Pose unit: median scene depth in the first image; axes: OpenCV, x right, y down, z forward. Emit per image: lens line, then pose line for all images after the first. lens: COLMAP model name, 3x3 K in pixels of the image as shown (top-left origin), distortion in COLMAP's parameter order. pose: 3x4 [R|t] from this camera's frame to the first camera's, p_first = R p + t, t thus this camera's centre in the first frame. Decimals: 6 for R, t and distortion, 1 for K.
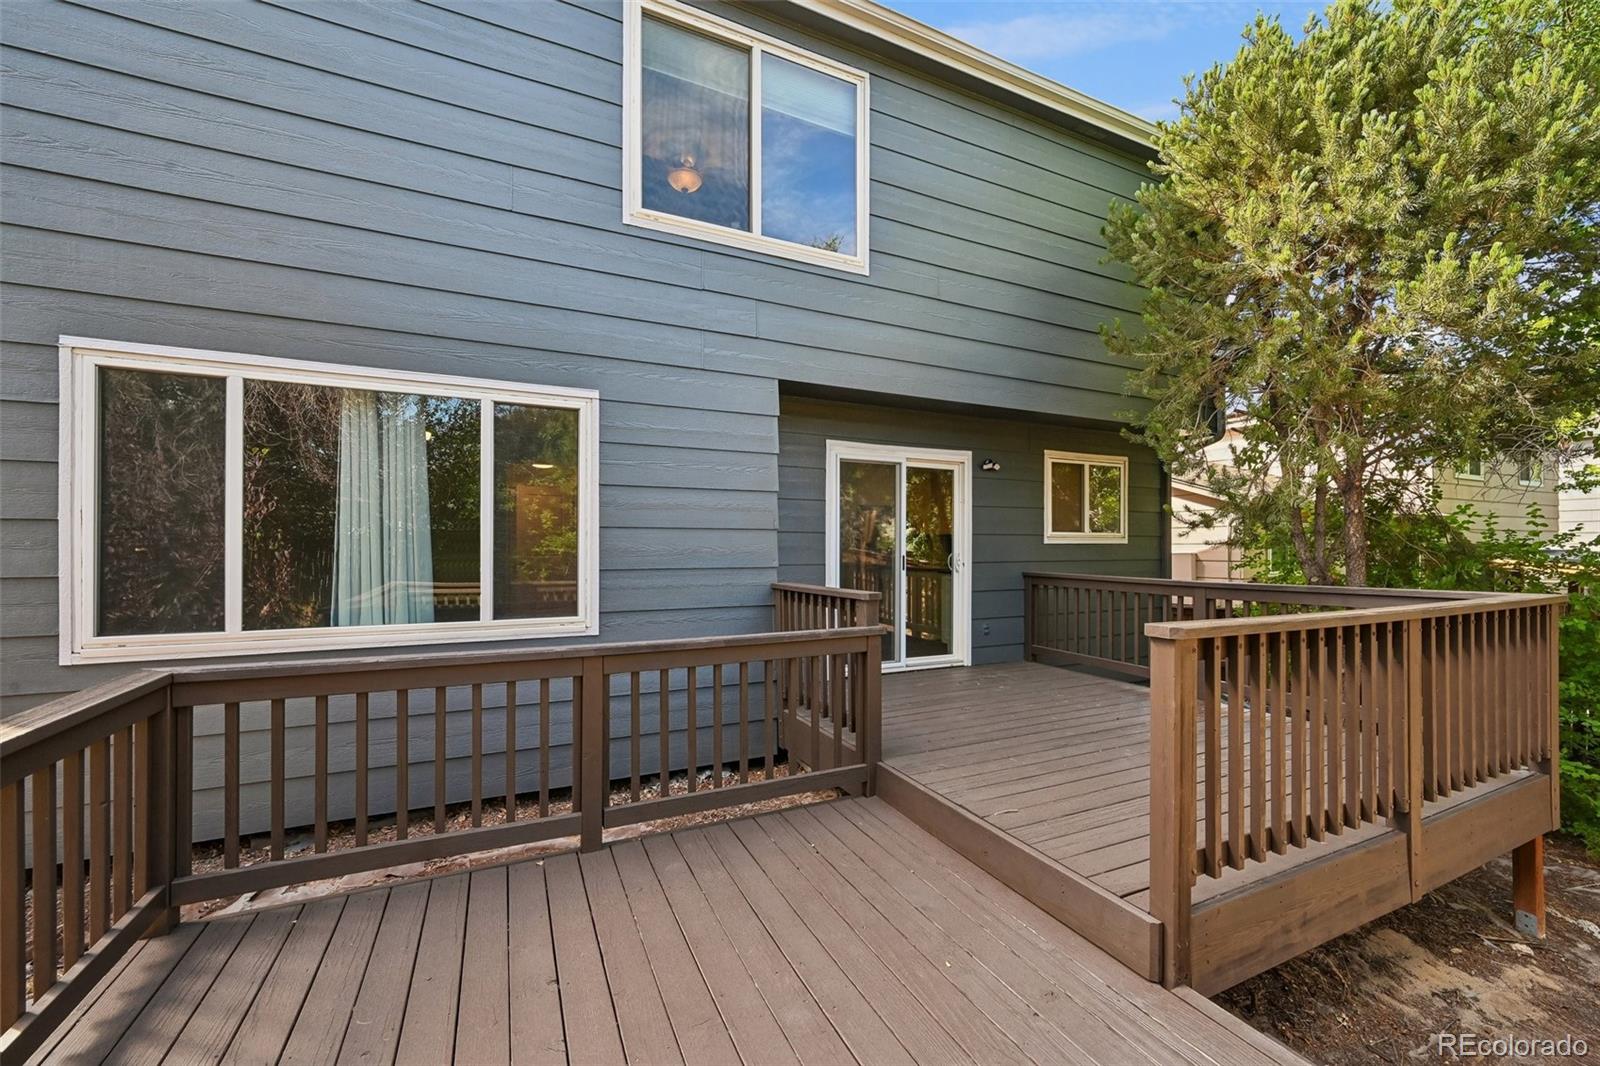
lens RADIAL K [[632.9, 0, 807.6], [0, 632.9, 531.5], [0, 0, 1]] dist [-0.000940, 0.000100]
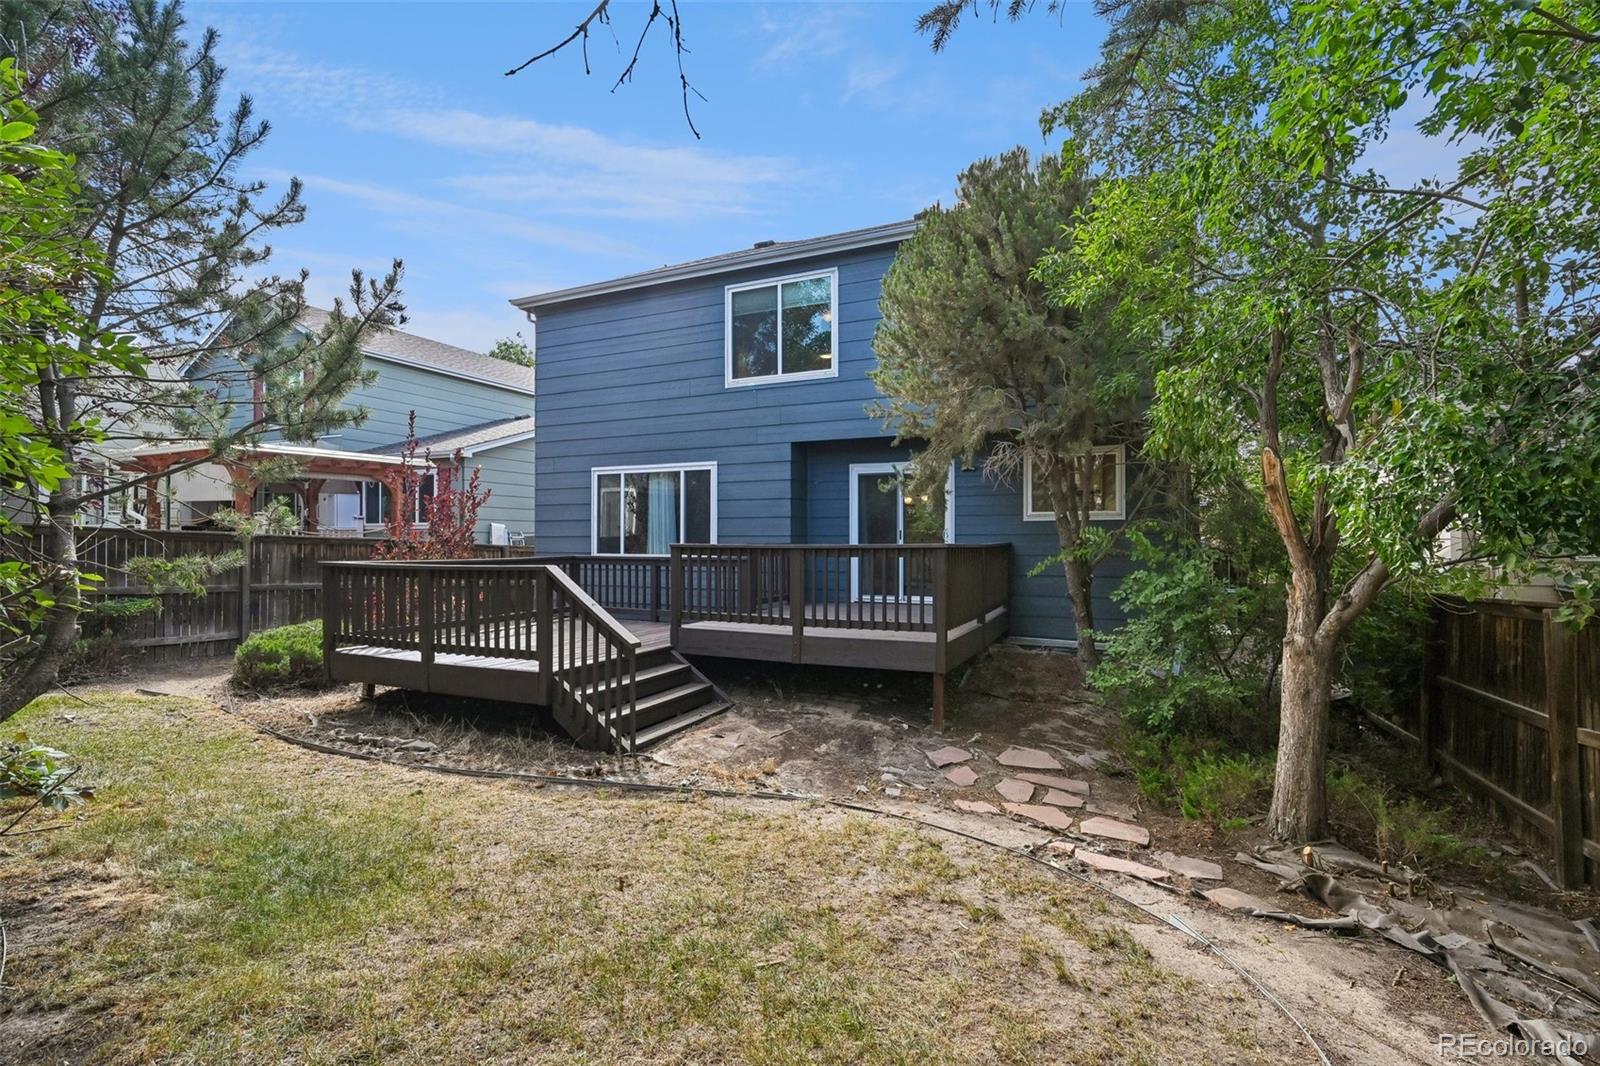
lens RADIAL K [[709.0, 0, 803.4], [0, 709.0, 527.8], [0, 0, 1]] dist [0.002311, 0.000395]
pose [[0.644677, -0.004348, -0.764443, 1.885609], [0.022459, 0.999660, 0.013254, 0.005143], [0.764125, -0.025713, 0.644555, -0.487575]]
